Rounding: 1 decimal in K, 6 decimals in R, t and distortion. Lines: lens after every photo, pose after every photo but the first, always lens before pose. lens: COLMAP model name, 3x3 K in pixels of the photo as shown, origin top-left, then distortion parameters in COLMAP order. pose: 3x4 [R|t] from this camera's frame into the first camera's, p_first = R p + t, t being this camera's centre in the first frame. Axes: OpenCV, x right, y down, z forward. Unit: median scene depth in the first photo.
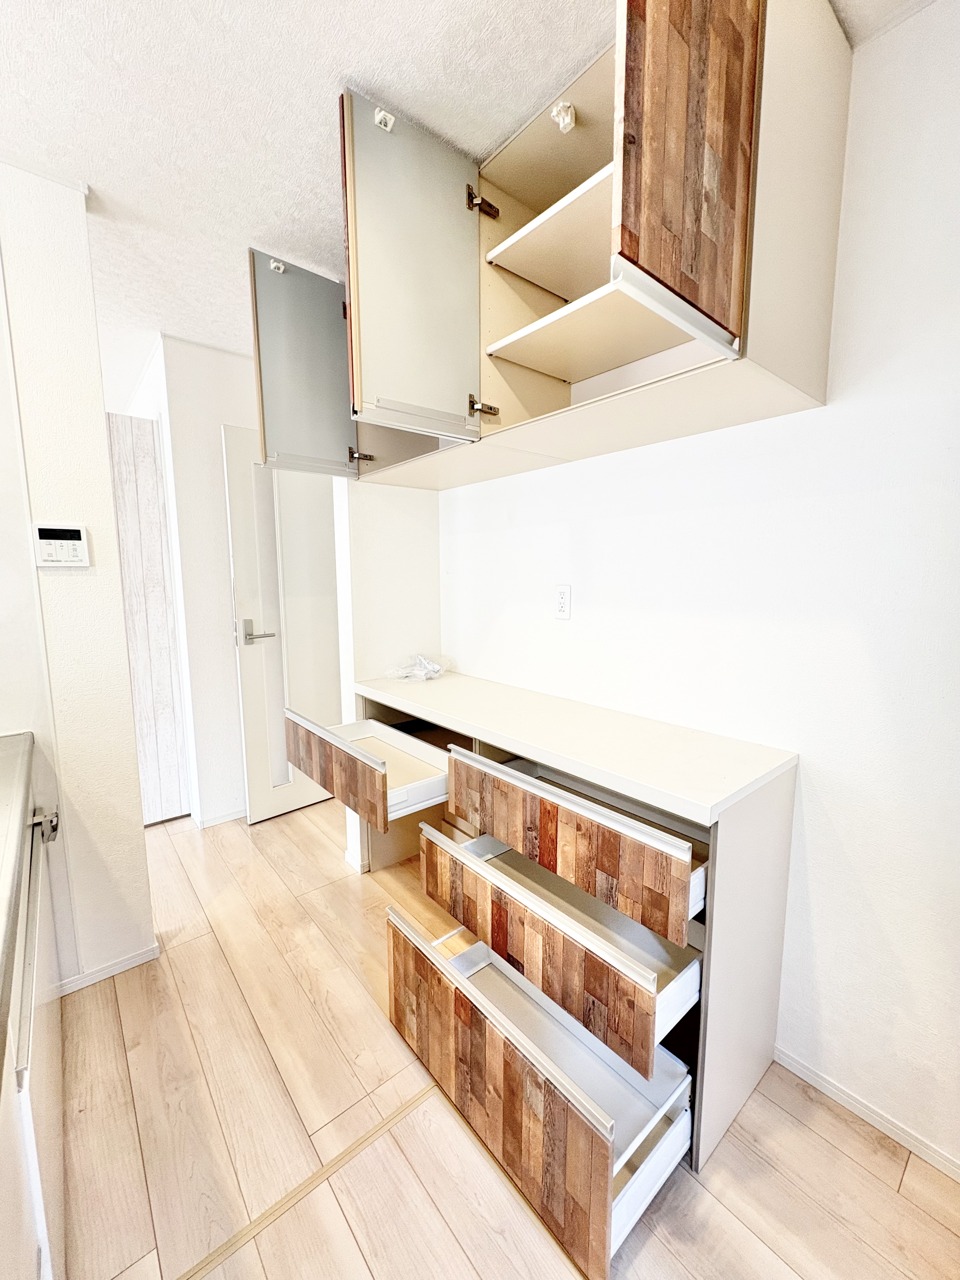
lens RADIAL K [[510.4, 0, 480.0], [0, 510.4, 640.0], [0, 0, 1]] dist [0.000911, -0.000042]
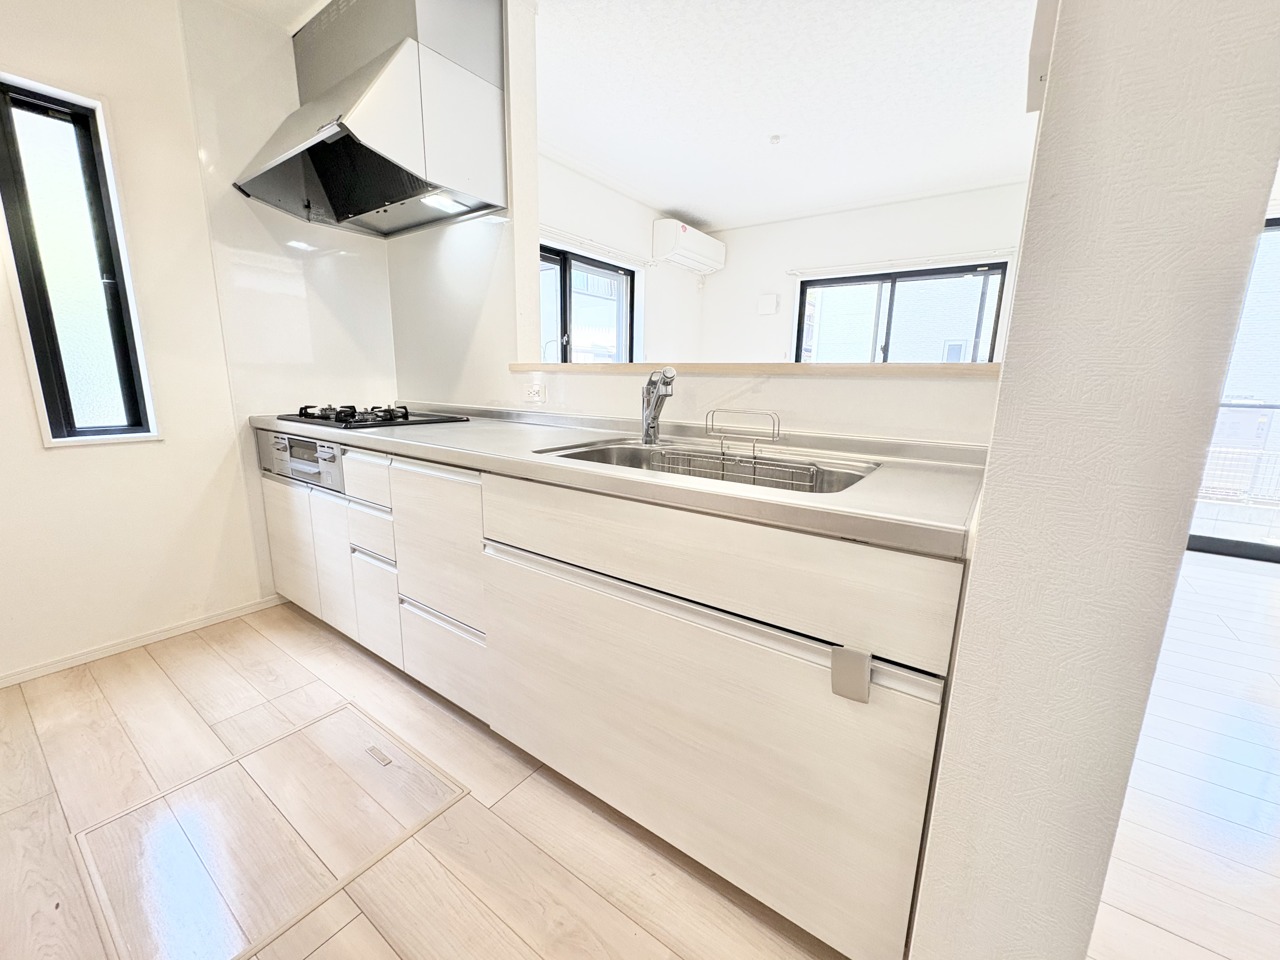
lens RADIAL K [[510.4, 0, 640.8], [0, 510.4, 480.3], [0, 0, 1]] dist [0.000911, -0.000042]
pose [[-0.967406, 0.037973, -0.250367, -0.590483], [-0.045751, 0.946213, 0.320292, 0.001988], [0.249063, 0.321307, -0.913635, 1.644044]]
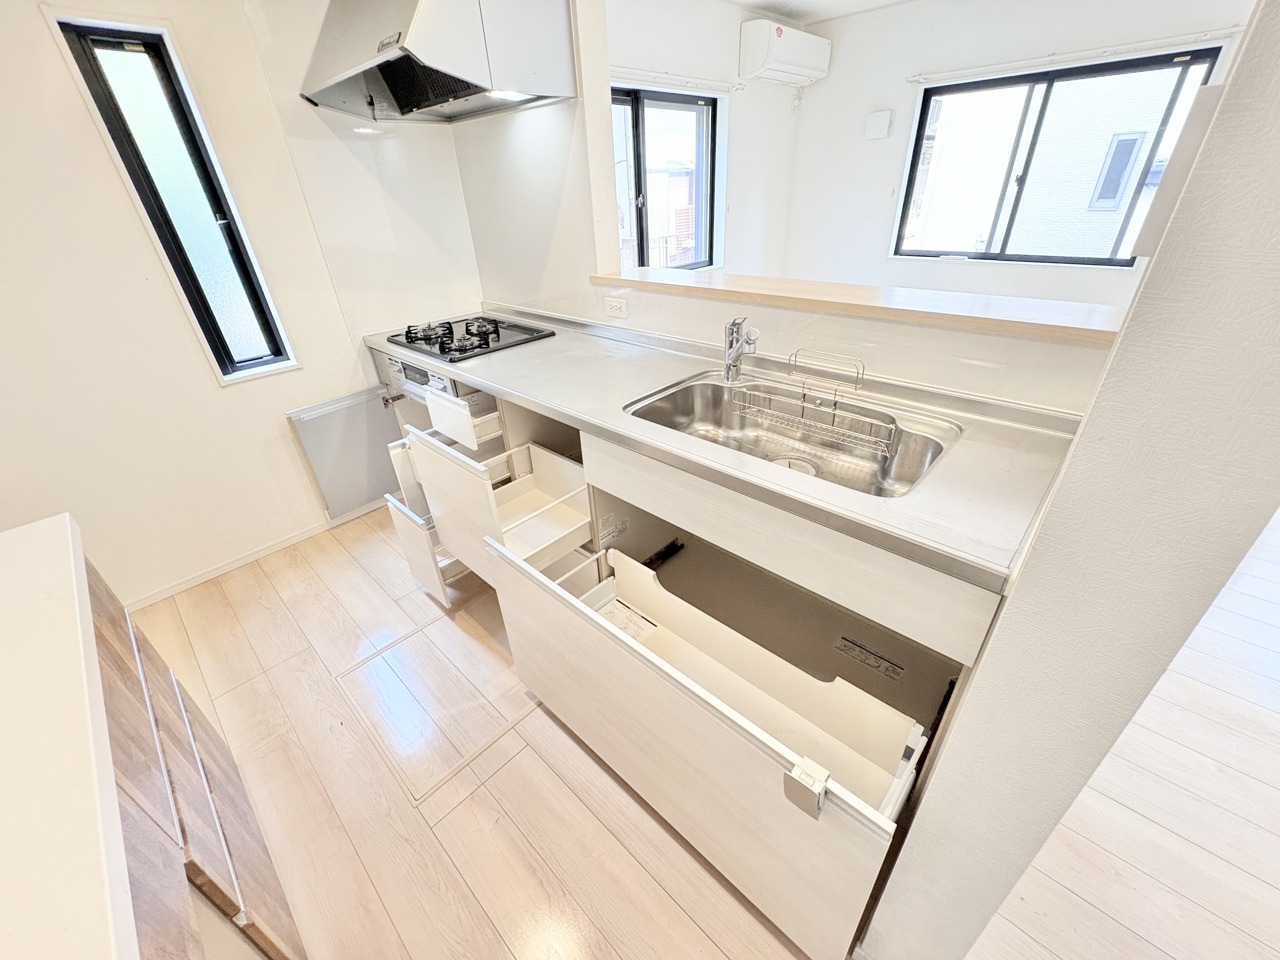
lens RADIAL K [[510.4, 0, 640.8], [0, 510.4, 480.3], [0, 0, 1]] dist [0.000911, -0.000042]
pose [[-0.991522, 0.103470, -0.078601, -0.571756], [0.034481, 0.792735, 0.608590, -0.296149], [0.125280, 0.600721, -0.789582, 1.620580]]
